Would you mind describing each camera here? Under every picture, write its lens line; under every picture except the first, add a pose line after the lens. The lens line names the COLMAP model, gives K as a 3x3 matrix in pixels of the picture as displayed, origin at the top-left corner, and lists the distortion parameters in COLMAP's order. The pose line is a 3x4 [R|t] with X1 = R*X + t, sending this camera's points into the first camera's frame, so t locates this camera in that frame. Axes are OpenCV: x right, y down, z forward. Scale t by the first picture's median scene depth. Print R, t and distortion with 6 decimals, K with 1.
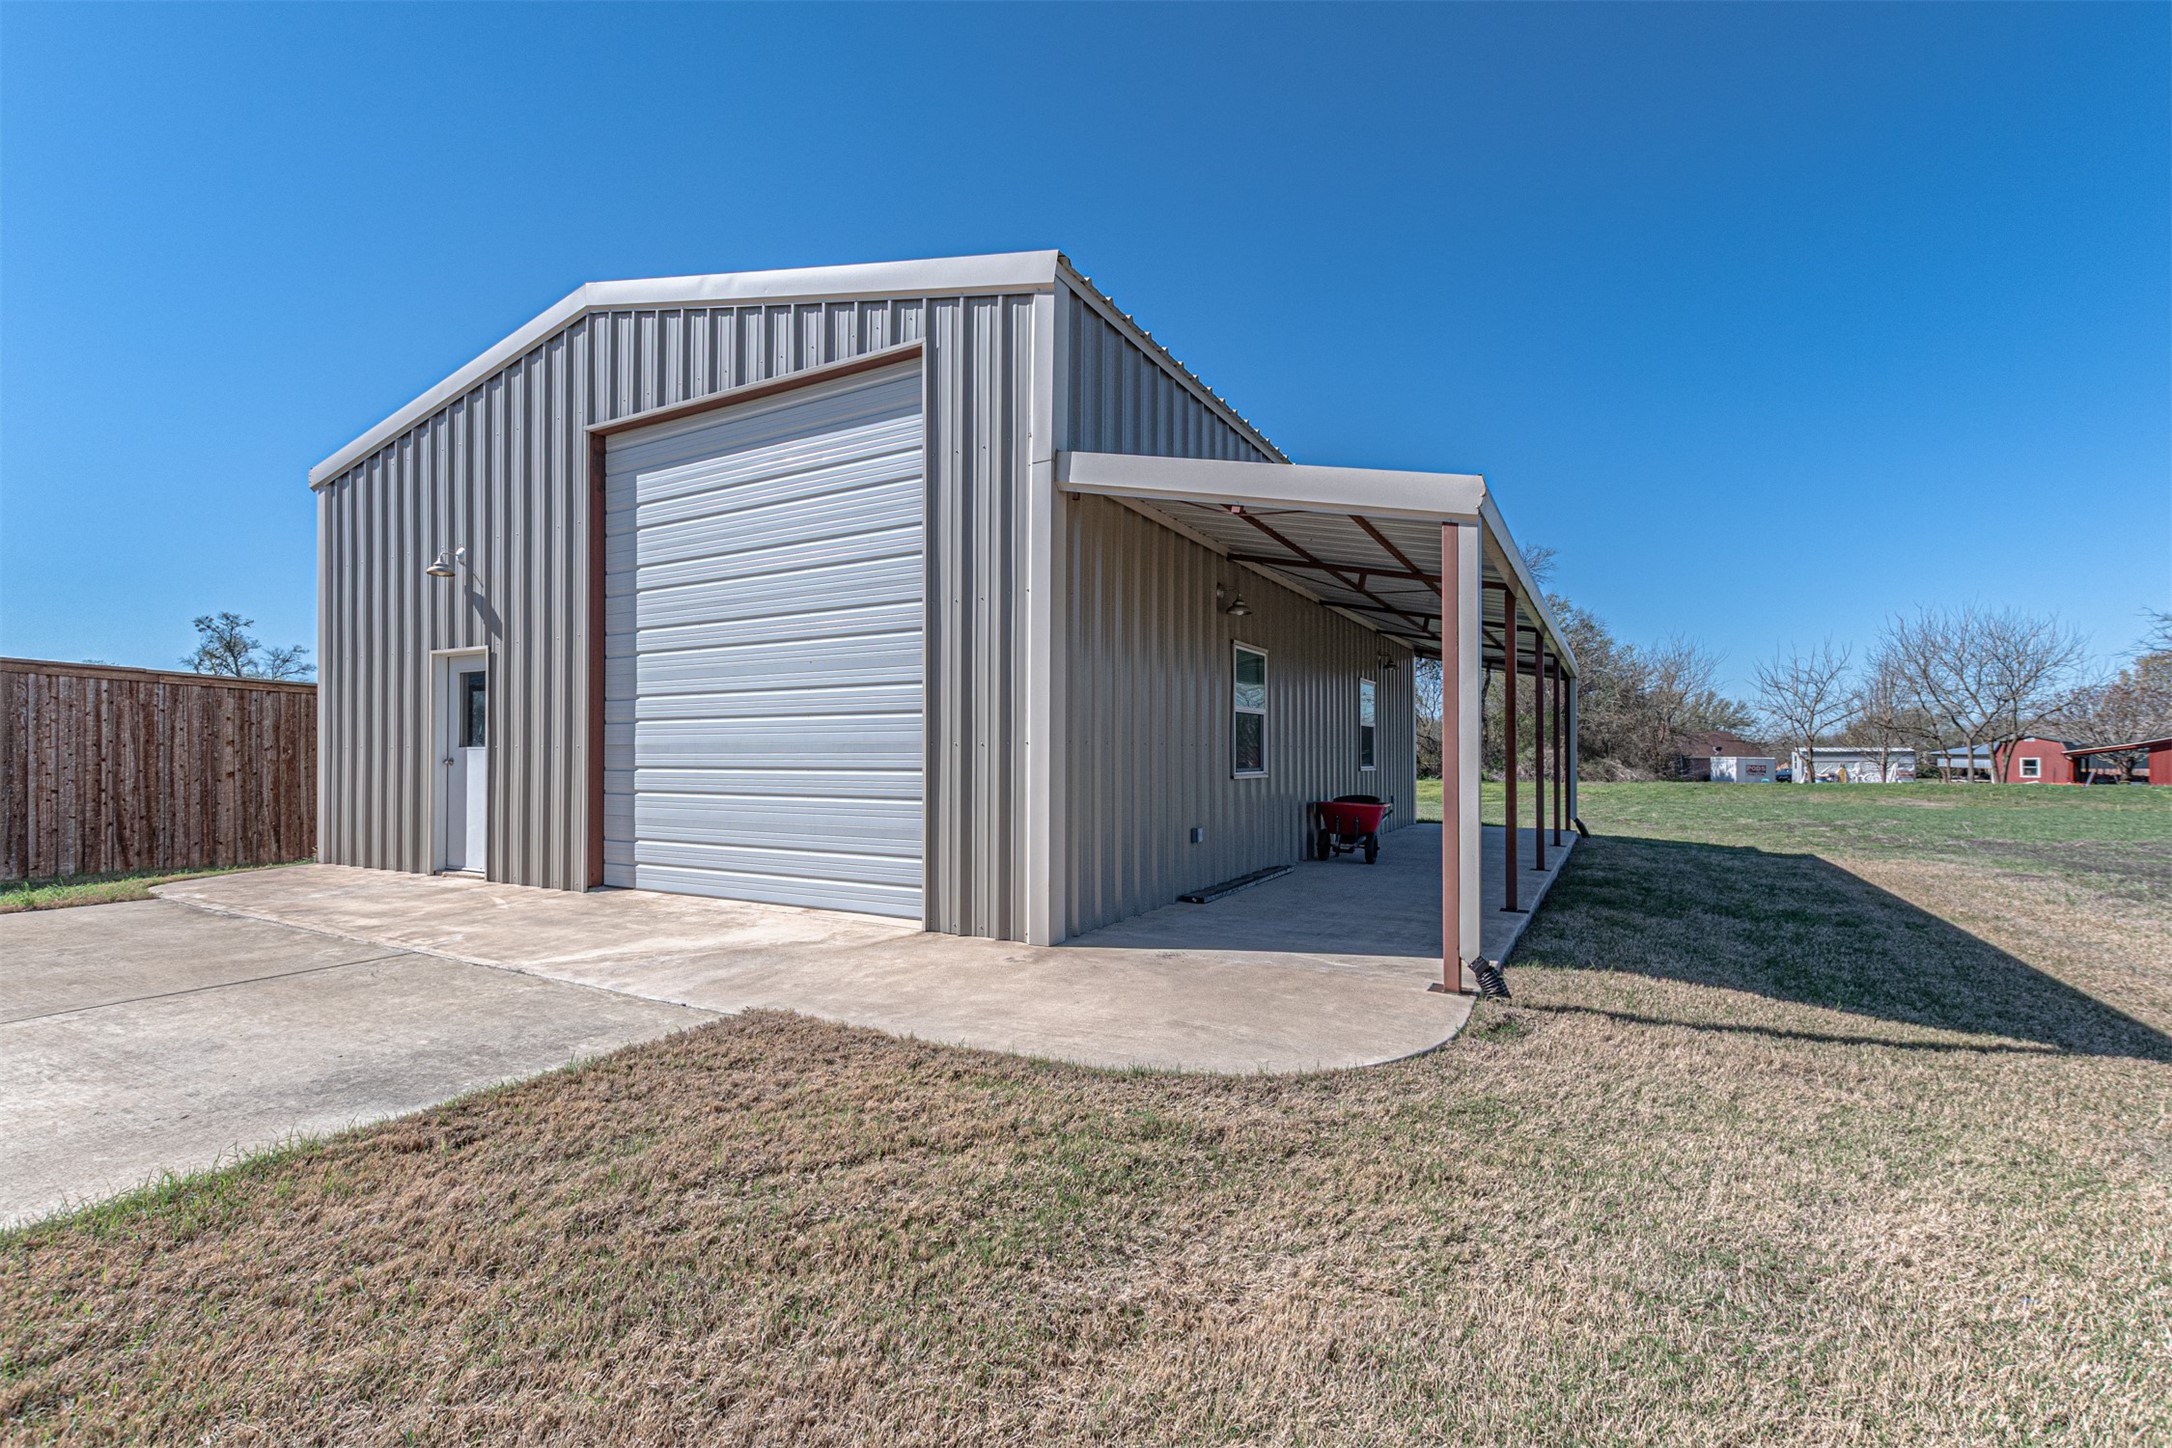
lens RADIAL K [[956.8, 0, 1085.8], [0, 956.8, 738.2], [0, 0, 1]] dist [-0.000937, -0.000015]
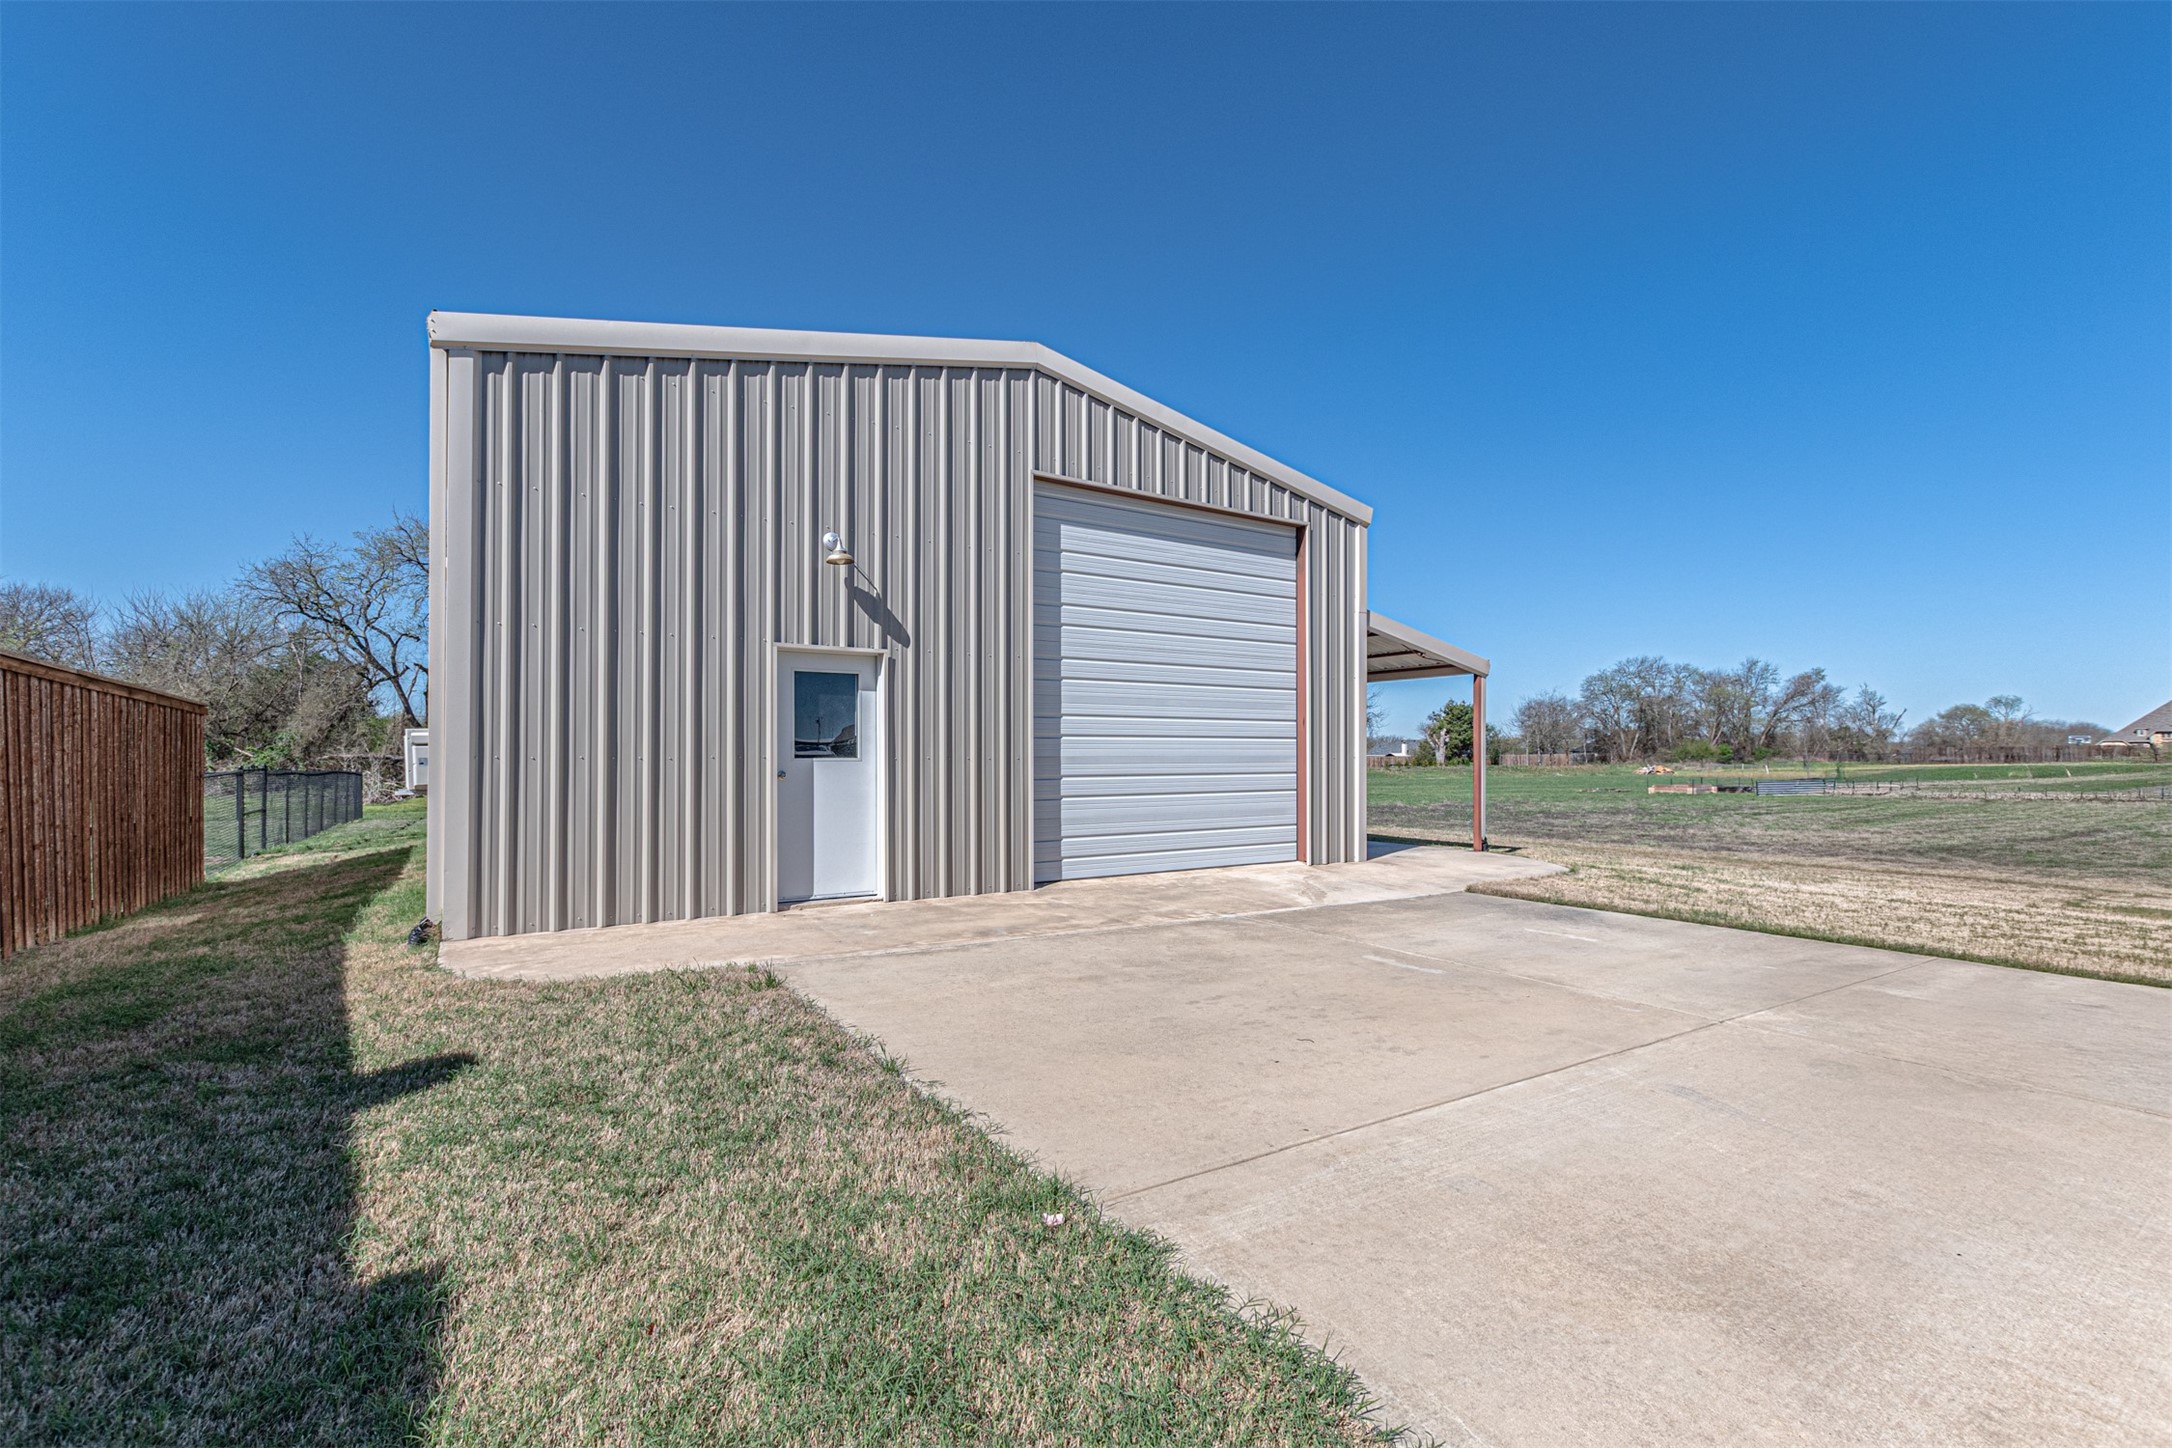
lens RADIAL K [[956.8, 0, 1085.8], [0, 956.8, 738.2], [0, 0, 1]] dist [-0.000937, -0.000015]
pose [[0.467582, 0.012012, 0.883868, -1.527940], [-0.013245, 0.999891, -0.006582, -0.008682], [-0.883851, -0.008629, 0.467690, 0.440471]]
